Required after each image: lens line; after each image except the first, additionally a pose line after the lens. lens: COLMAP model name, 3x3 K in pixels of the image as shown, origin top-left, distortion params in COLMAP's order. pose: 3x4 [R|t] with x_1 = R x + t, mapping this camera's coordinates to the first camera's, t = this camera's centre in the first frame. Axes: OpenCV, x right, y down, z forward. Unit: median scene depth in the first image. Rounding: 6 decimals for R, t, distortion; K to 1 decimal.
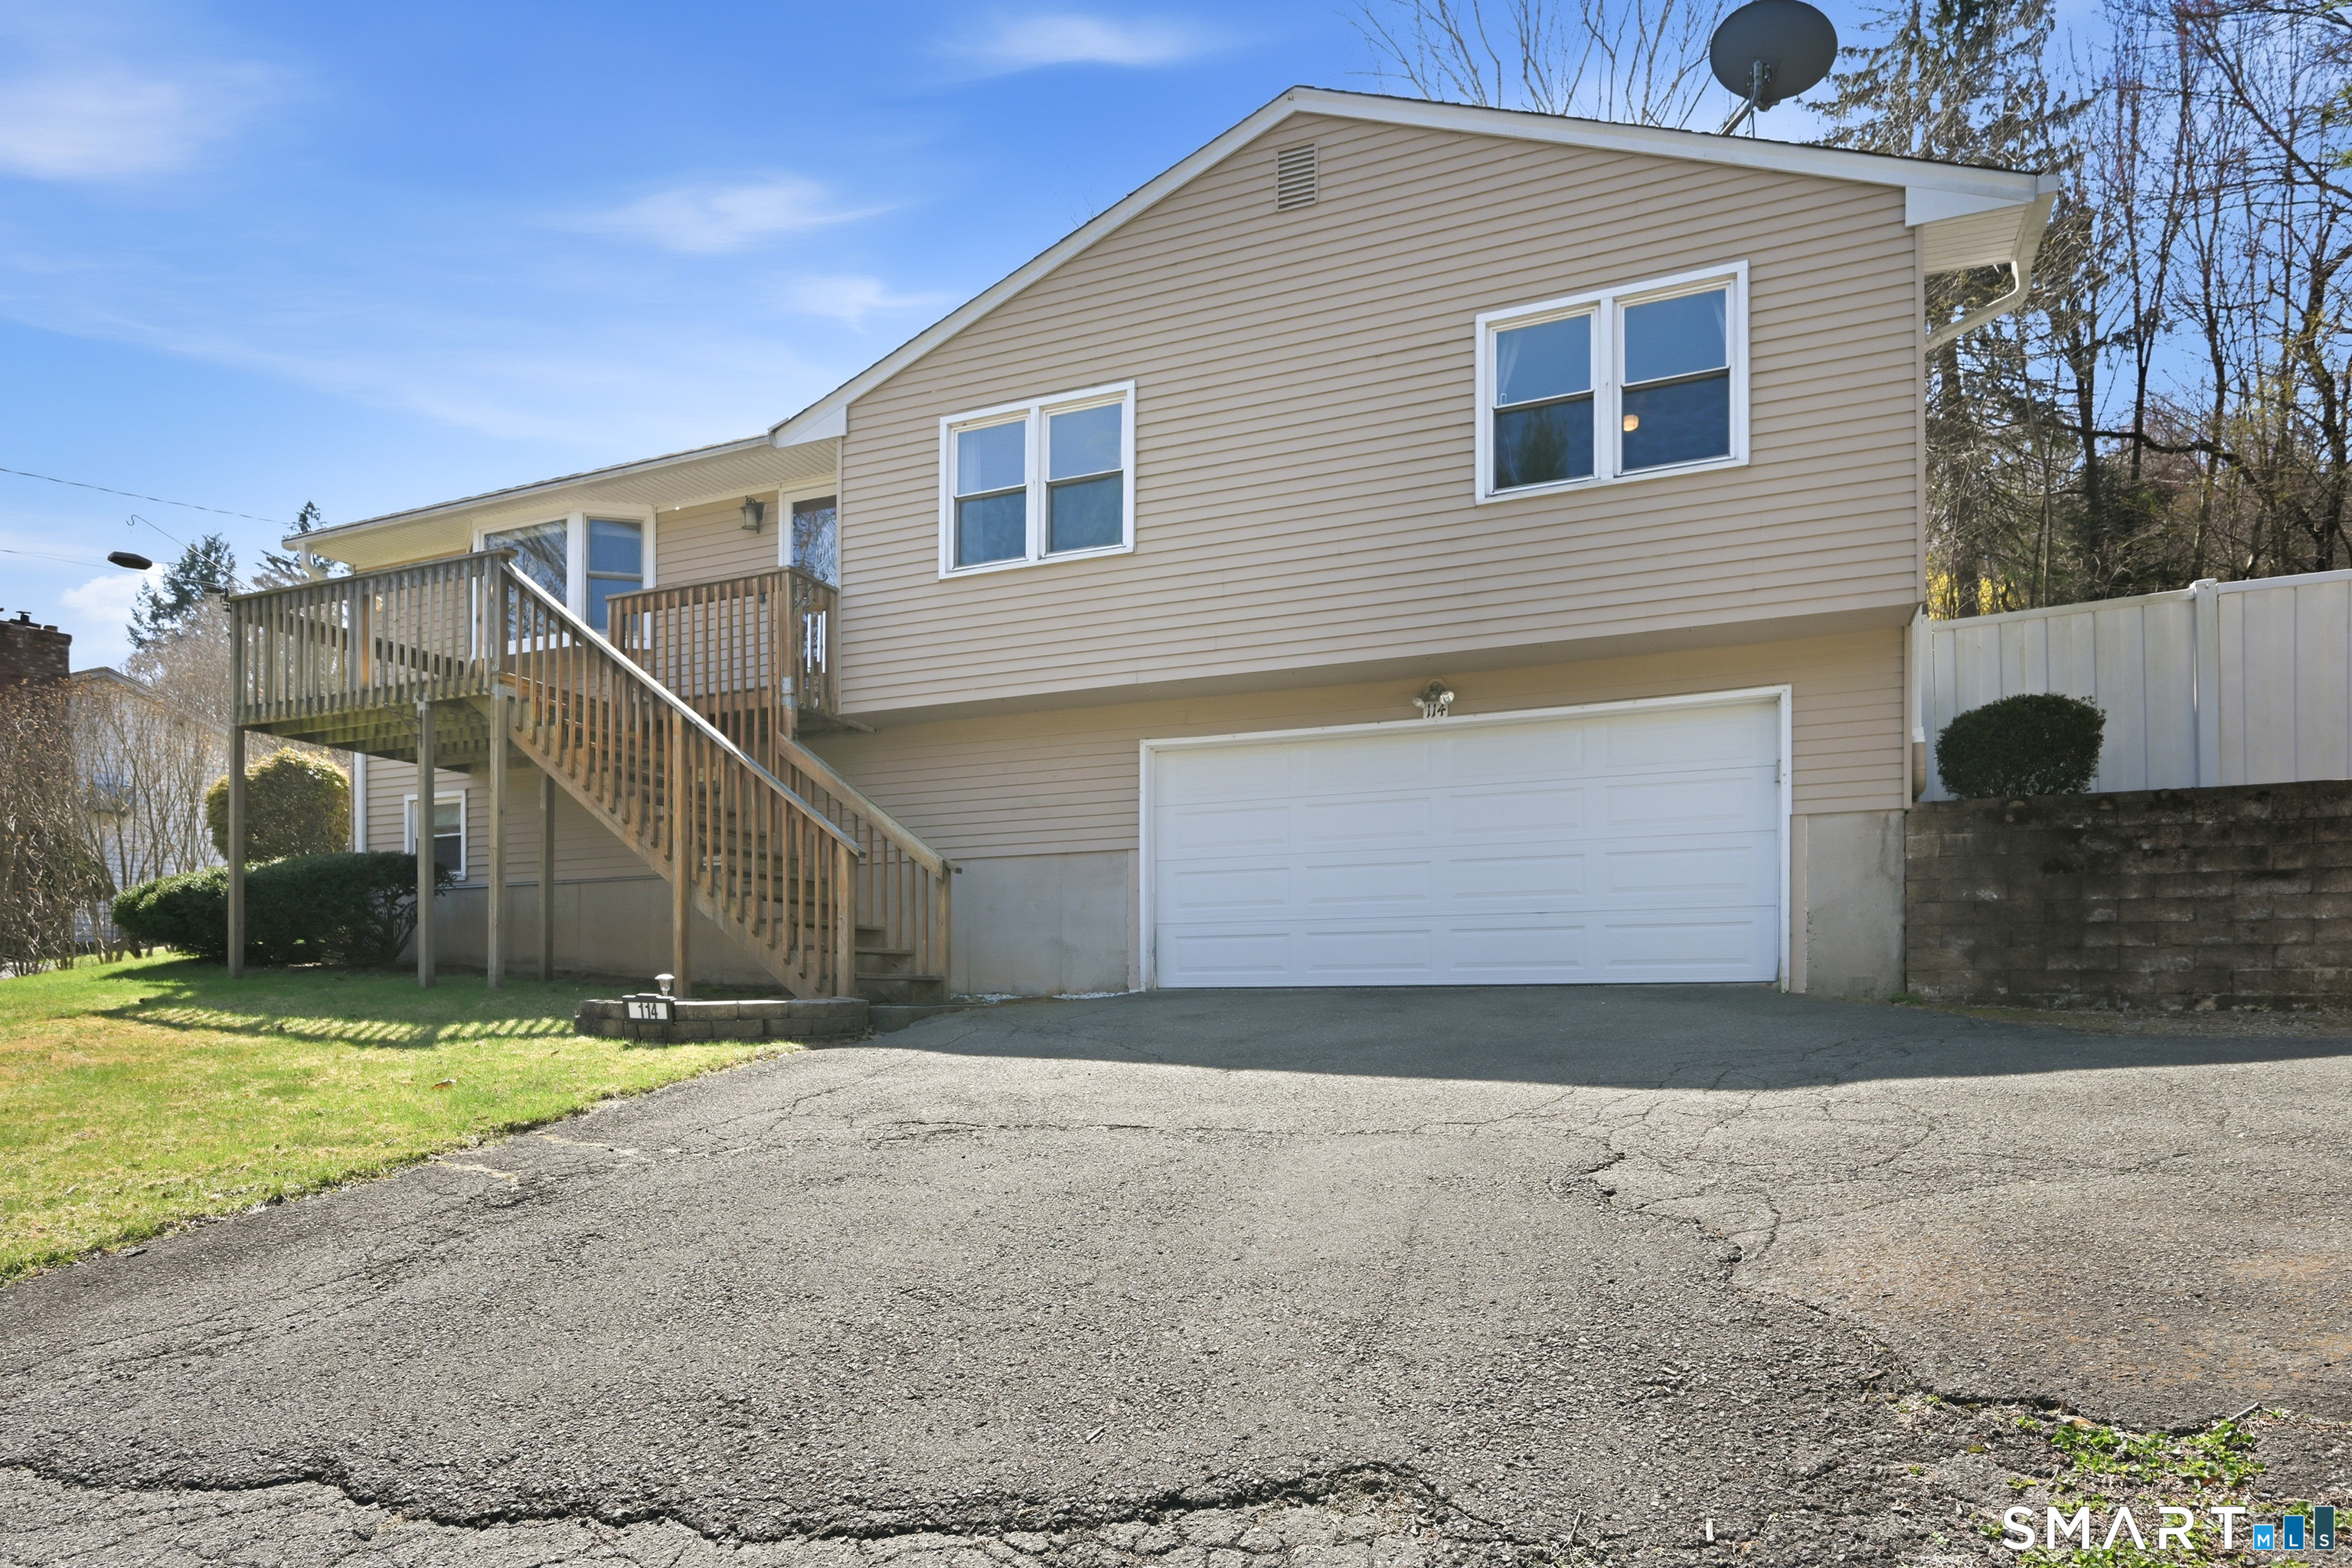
lens RADIAL K [[1434.5, 0, 1178.7], [0, 1434.5, 933.2], [0, 0, 1]] dist [0.002680, 0.001163]
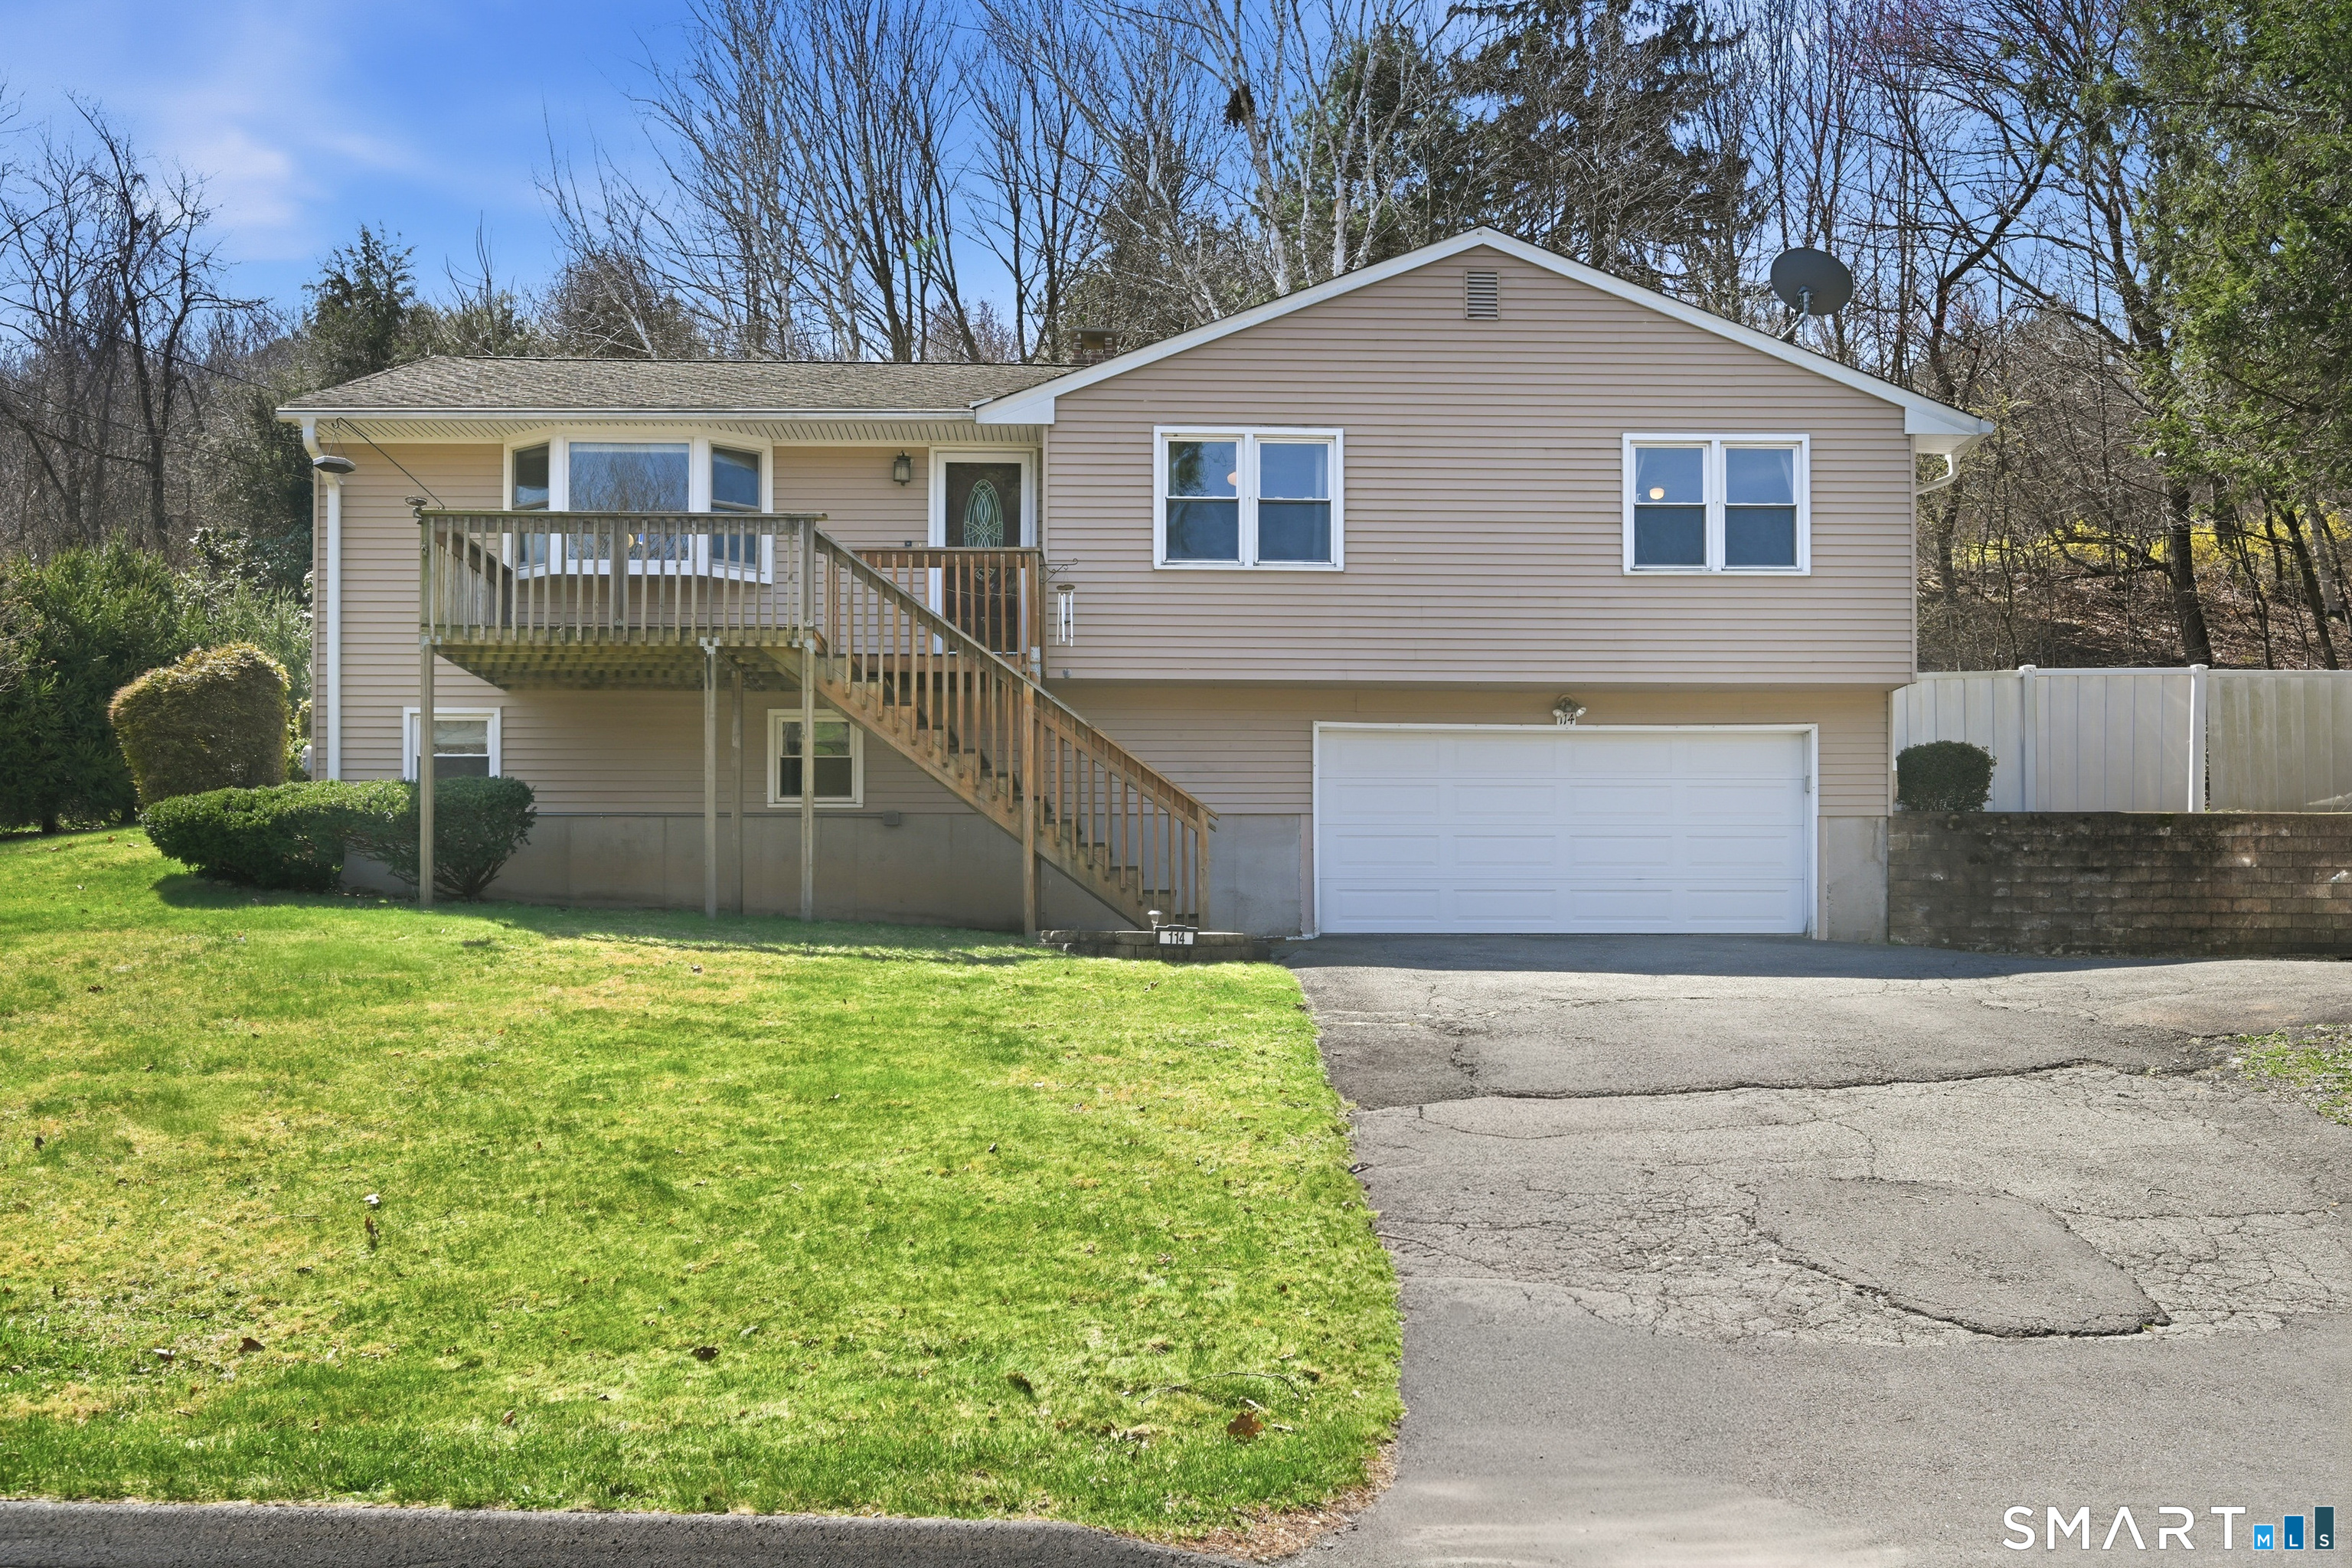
lens RADIAL K [[2222.5, 0, 1176.0], [0, 2222.5, 784.0], [0, 0, 1]] dist [-0.004338, 0.002035]
pose [[0.903297, 0.043816, 0.426772, -0.988695], [-0.026174, 0.998546, -0.047121, 0.006045], [-0.428216, 0.031394, 0.903131, -0.651590]]
